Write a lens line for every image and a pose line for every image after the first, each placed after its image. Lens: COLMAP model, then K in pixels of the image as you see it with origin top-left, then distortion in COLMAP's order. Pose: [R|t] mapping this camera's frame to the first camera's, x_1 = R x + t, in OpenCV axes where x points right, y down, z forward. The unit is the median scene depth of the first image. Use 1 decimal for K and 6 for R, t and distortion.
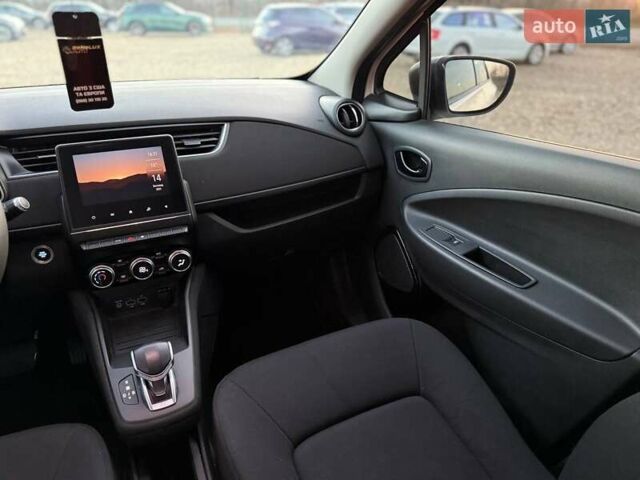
lens RADIAL K [[457.0, 0, 322.6], [0, 457.0, 241.9], [0, 0, 1]] dist [0.034414, -0.051458]
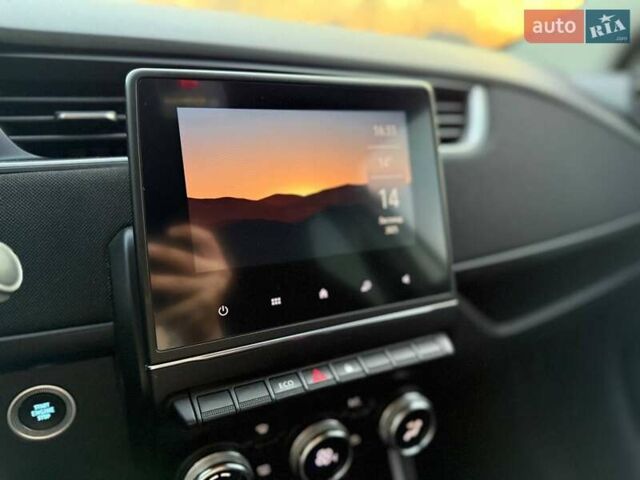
lens RADIAL K [[450.2, 0, 316.0], [0, 450.2, 242.0], [0, 0, 1]] dist [0.074194, -0.112950]
pose [[0.998205, 0.055863, 0.021568, -0.427422], [-0.053684, 0.994401, -0.091017, -0.071628], [-0.026532, 0.089696, 0.995616, 0.661498]]
